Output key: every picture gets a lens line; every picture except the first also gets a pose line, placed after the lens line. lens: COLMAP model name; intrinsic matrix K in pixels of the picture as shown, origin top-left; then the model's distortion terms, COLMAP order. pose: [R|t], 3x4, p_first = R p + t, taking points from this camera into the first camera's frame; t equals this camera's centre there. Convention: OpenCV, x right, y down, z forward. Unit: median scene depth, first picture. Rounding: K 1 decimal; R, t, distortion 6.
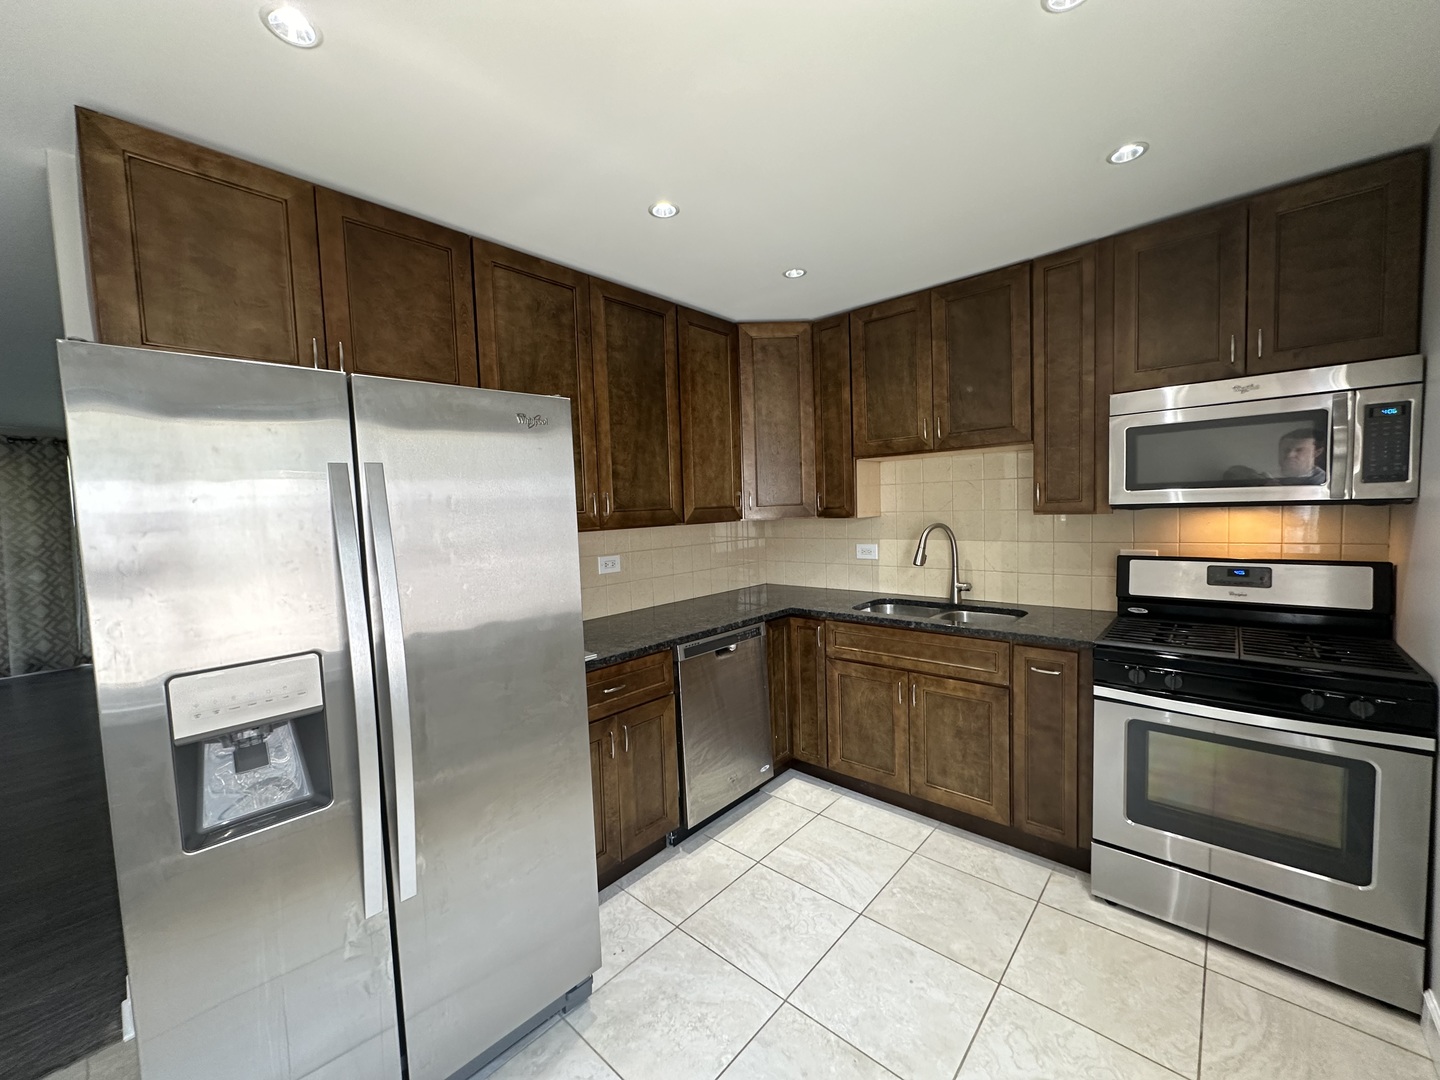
lens RADIAL K [[572.2, 0, 719.1], [0, 572.2, 537.6], [0, 0, 1]] dist [-0.001246, -0.000082]
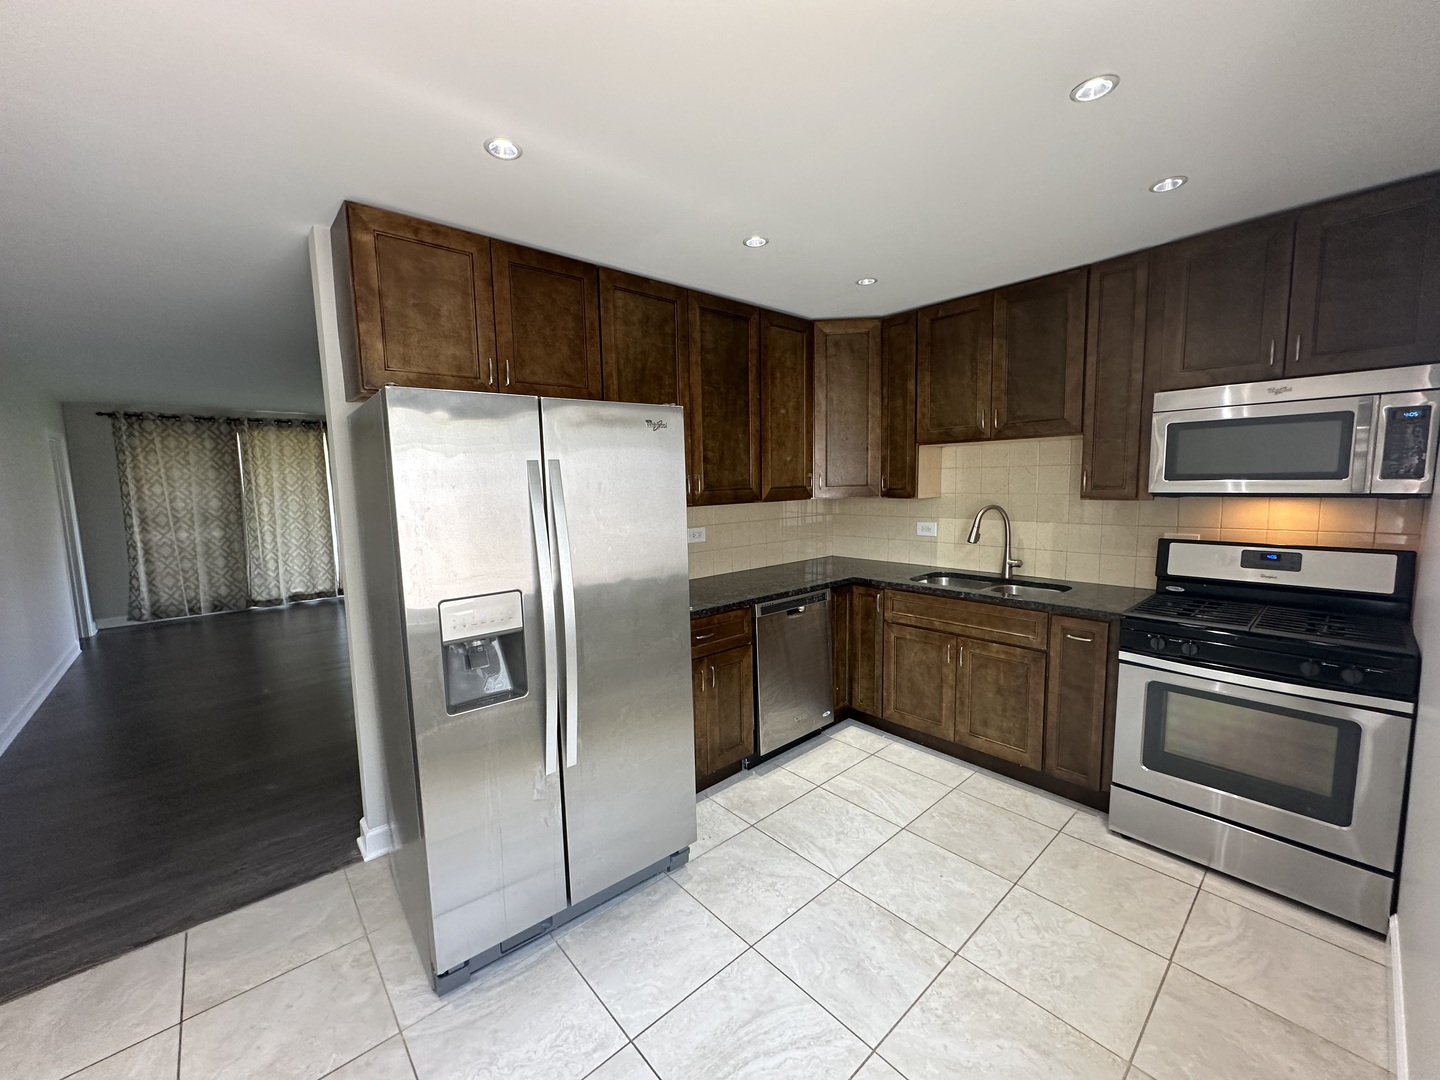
lens RADIAL K [[572.2, 0, 720.7], [0, 572.2, 541.6], [0, 0, 1]] dist [-0.001246, -0.000082]
pose [[0.993587, 0.025856, -0.110070, -0.021250], [-0.019639, 0.998170, 0.057198, -0.011510], [0.111347, -0.054669, 0.992277, -0.230705]]
